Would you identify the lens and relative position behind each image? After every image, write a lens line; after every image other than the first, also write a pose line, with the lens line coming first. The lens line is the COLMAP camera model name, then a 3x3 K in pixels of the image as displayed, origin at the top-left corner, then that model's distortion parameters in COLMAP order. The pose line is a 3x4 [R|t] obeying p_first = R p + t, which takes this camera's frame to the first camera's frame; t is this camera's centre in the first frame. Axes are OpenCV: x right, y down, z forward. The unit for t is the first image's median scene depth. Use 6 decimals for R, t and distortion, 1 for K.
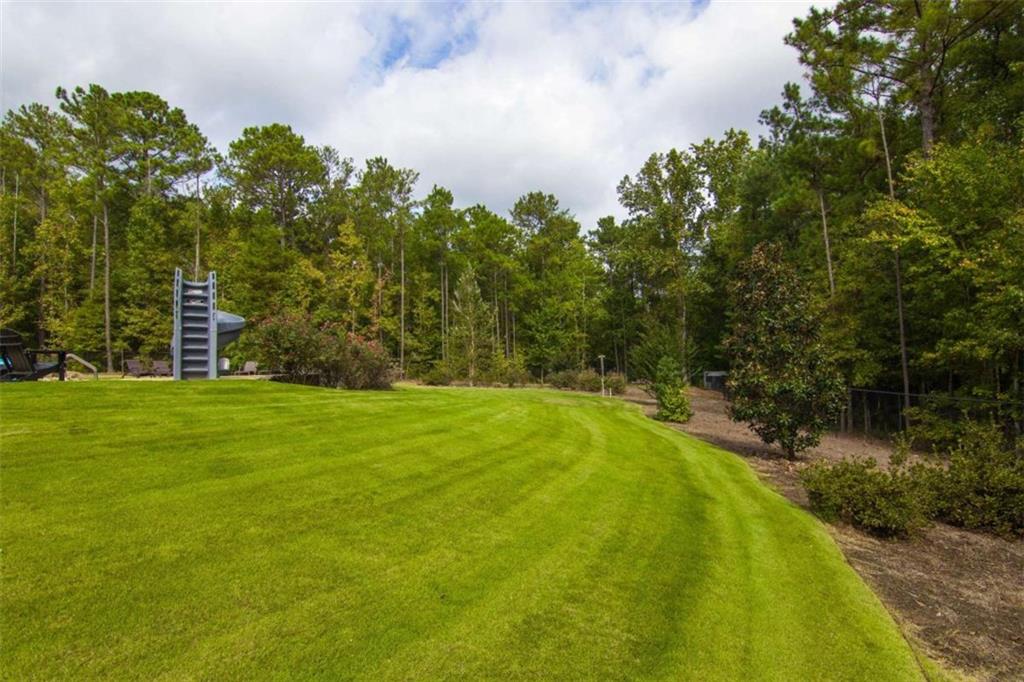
lens RADIAL K [[522.4, 0, 515.3], [0, 522.4, 348.9], [0, 0, 1]] dist [-0.000825, -0.011810]
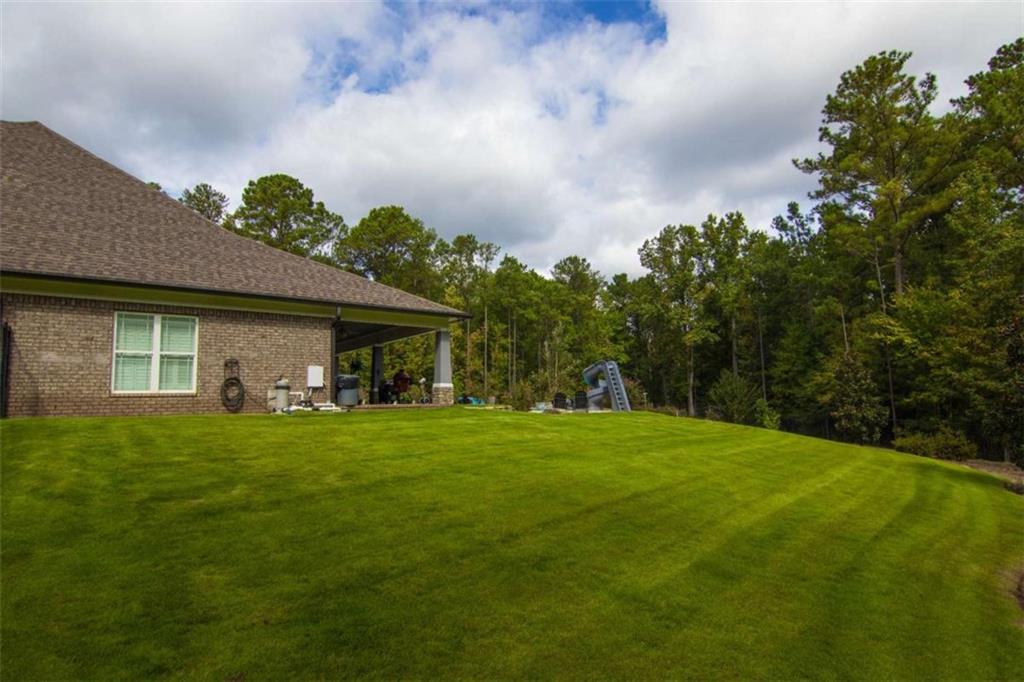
lens RADIAL K [[530.6, 0, 512.7], [0, 530.6, 351.3], [0, 0, 1]] dist [-0.001307, -0.000182]
pose [[0.996248, 0.014304, 0.085356, -0.325379], [-0.009761, 0.998525, -0.053407, -0.019140], [-0.085994, 0.052373, 0.994918, -0.327652]]
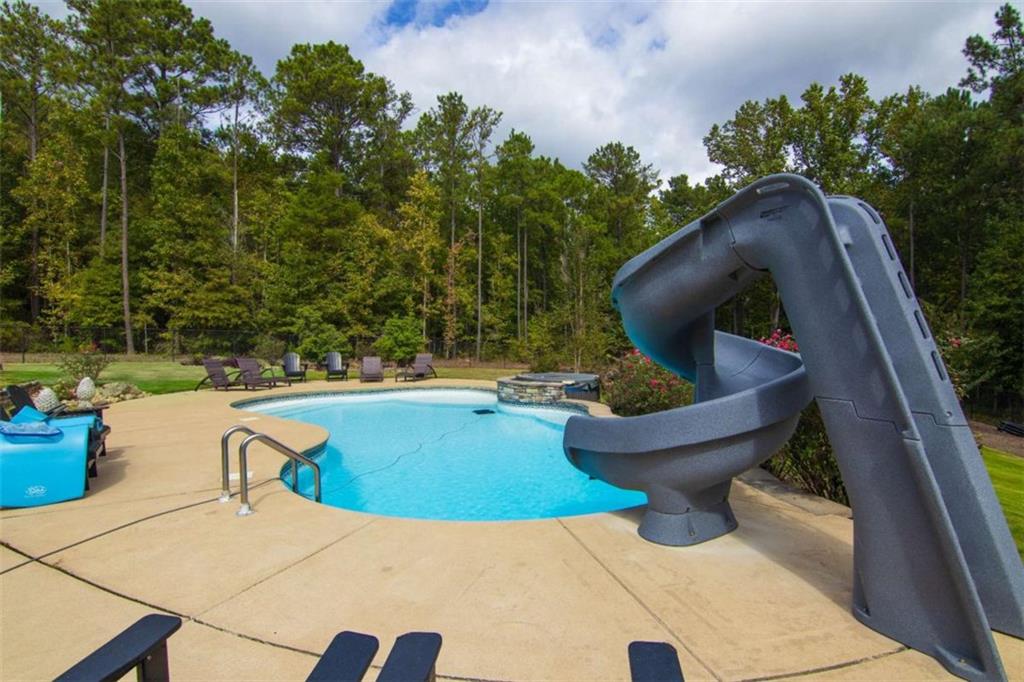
lens RADIAL K [[527.2, 0, 524.8], [0, 527.2, 338.5], [0, 0, 1]] dist [0.001831, -0.010343]
pose [[0.999435, 0.015973, 0.029566, -0.208292], [-0.017230, 0.998936, 0.042788, -0.020722], [-0.028851, -0.043273, 0.998647, 0.194723]]
